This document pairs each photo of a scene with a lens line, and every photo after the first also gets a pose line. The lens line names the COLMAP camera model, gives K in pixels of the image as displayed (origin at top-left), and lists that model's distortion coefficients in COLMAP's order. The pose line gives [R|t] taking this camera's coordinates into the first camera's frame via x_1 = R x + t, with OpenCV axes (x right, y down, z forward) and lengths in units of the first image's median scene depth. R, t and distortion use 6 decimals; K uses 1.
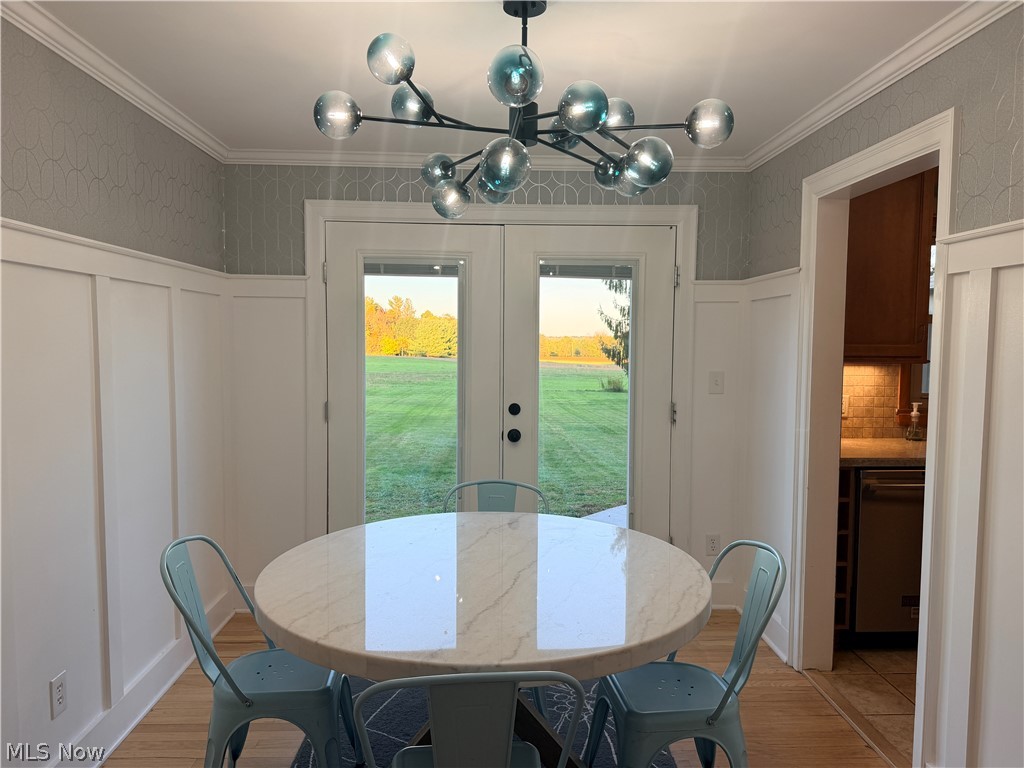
lens RADIAL K [[718.8, 0, 517.8], [0, 718.8, 381.8], [0, 0, 1]] dist [0.000297, -0.003500]
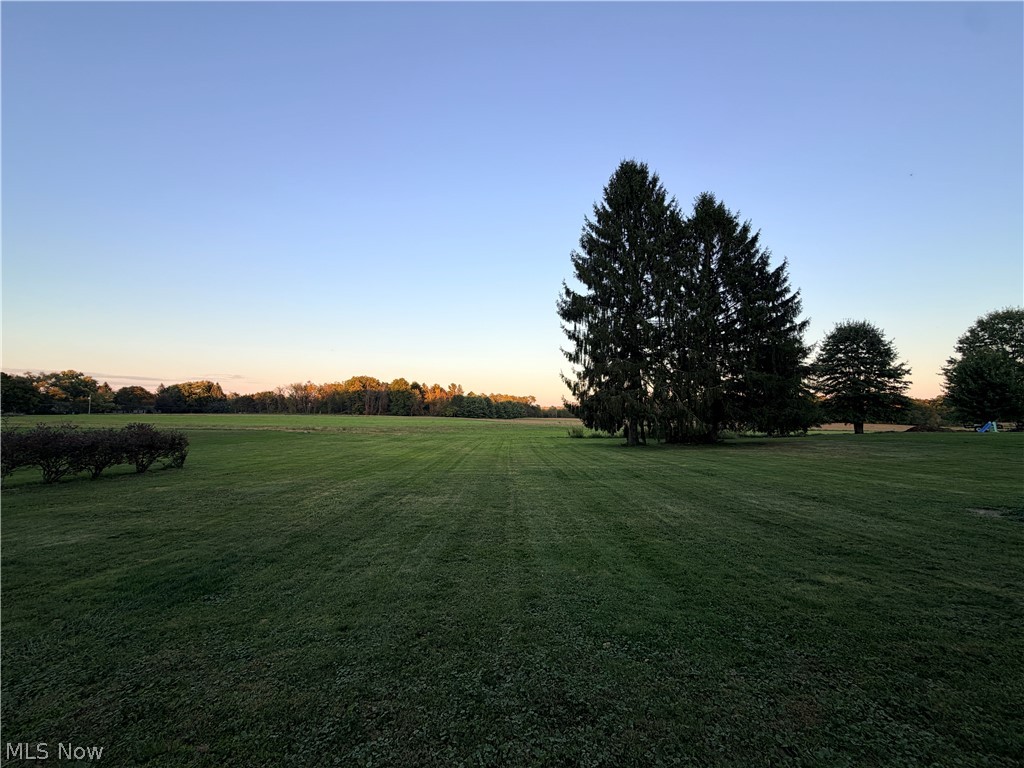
lens RADIAL K [[407.2, 0, 506.2], [0, 407.2, 382.1], [0, 0, 1]] dist [-0.001499, -0.000444]
pose [[0.998791, -0.011280, -0.047850, 0.049453], [0.005246, 0.992216, -0.124418, 0.005372], [0.048881, 0.124016, 0.991075, 0.266083]]
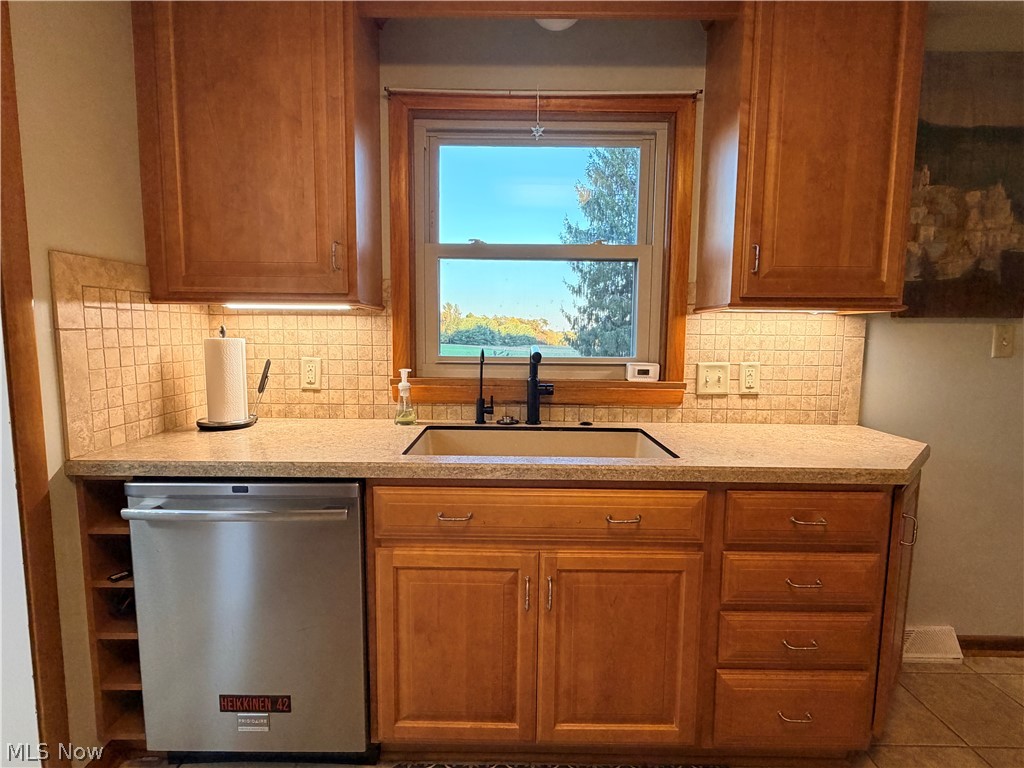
lens RADIAL K [[499.4, 0, 510.8], [0, 499.4, 384.1], [0, 0, 1]] dist [0.000479, -0.001055]
pose [[0.998626, 0.007327, -0.051893, 0.067438], [-0.005145, 0.999102, 0.042064, 0.002292], [0.052155, -0.041739, 0.997766, 0.052863]]
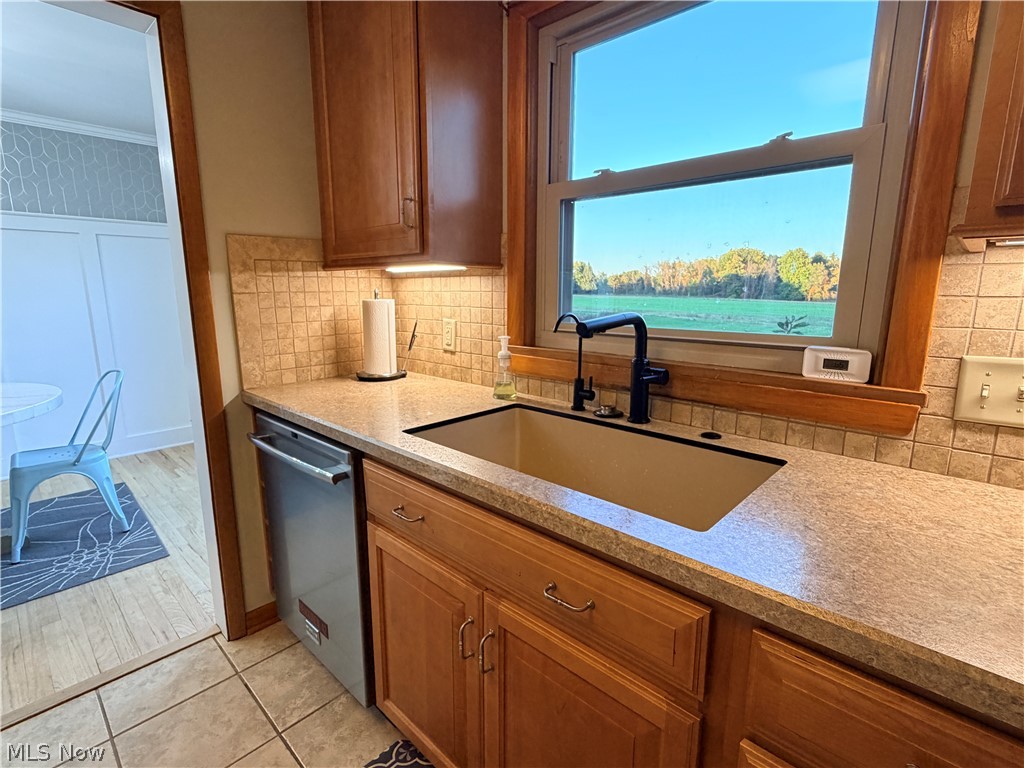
lens RADIAL K [[499.4, 0, 507.7], [0, 499.4, 384.7], [0, 0, 1]] dist [0.000479, -0.001055]
pose [[0.689771, 0.129583, -0.712337, 0.085263], [-0.038435, 0.989020, 0.142698, 0.000995], [0.723007, -0.071050, 0.687178, 0.070566]]
